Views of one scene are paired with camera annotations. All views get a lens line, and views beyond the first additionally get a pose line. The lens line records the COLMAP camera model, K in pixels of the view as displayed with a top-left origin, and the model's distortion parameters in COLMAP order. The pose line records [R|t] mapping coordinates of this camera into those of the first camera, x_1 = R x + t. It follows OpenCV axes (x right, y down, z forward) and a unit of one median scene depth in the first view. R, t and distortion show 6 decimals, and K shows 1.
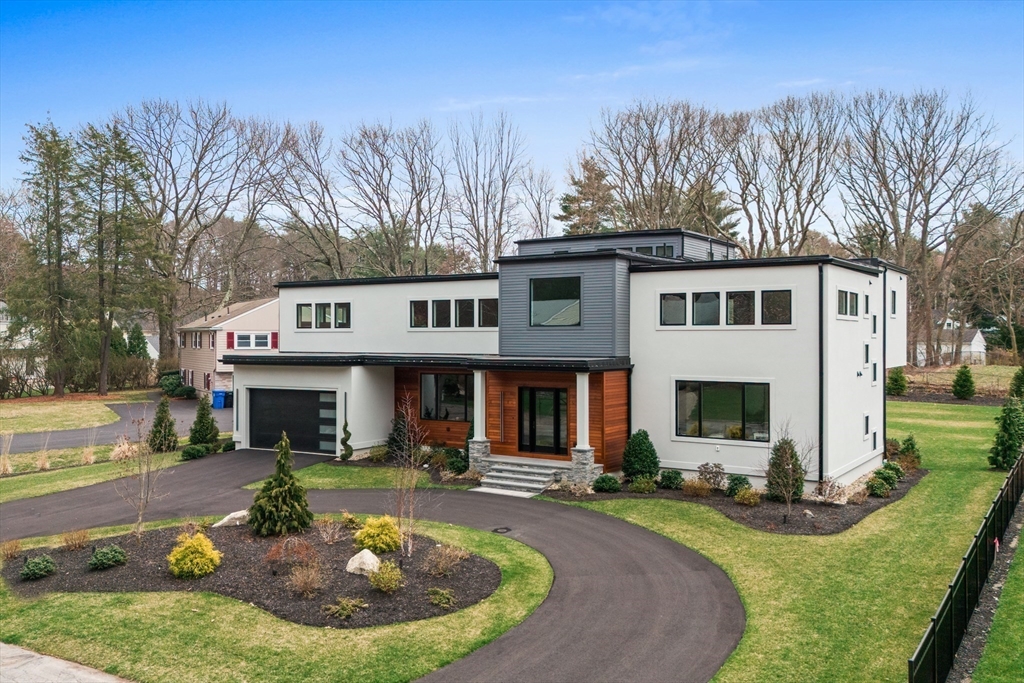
lens RADIAL K [[888.2, 0, 512.0], [0, 888.2, 341.5], [0, 0, 1]] dist [0.085448, -0.086338]
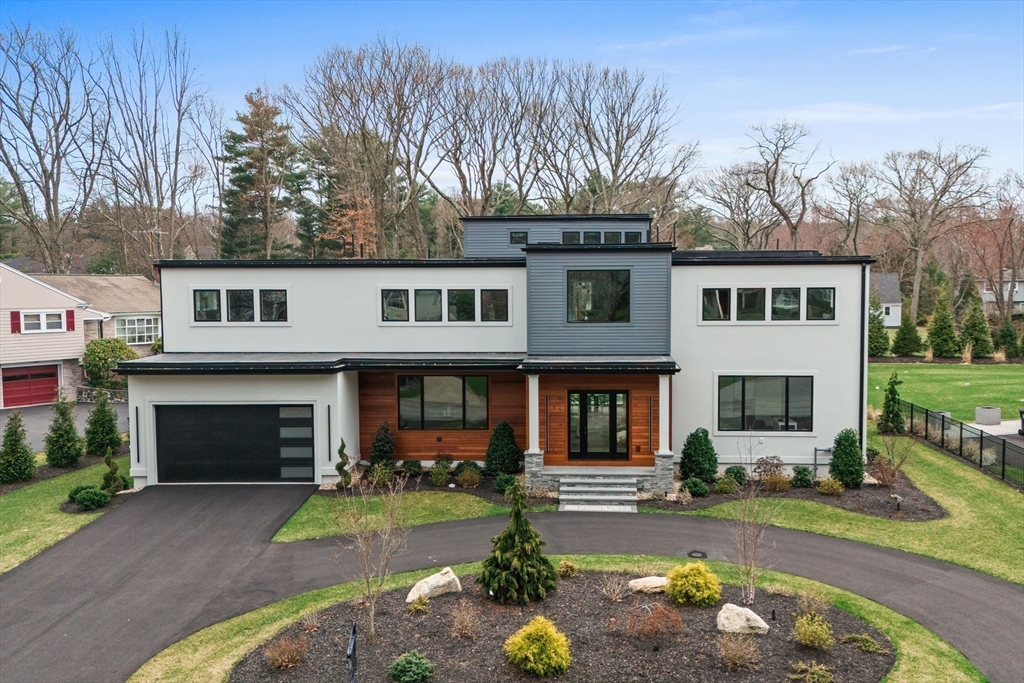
lens RADIAL K [[949.8, 0, 555.0], [0, 949.8, 341.4], [0, 0, 1]] dist [0.052251, -0.021885]
pose [[0.864975, -0.033251, 0.500711, -0.519764], [0.005956, 0.998412, 0.056014, -0.056743], [-0.501779, -0.045468, 0.863800, 0.177869]]
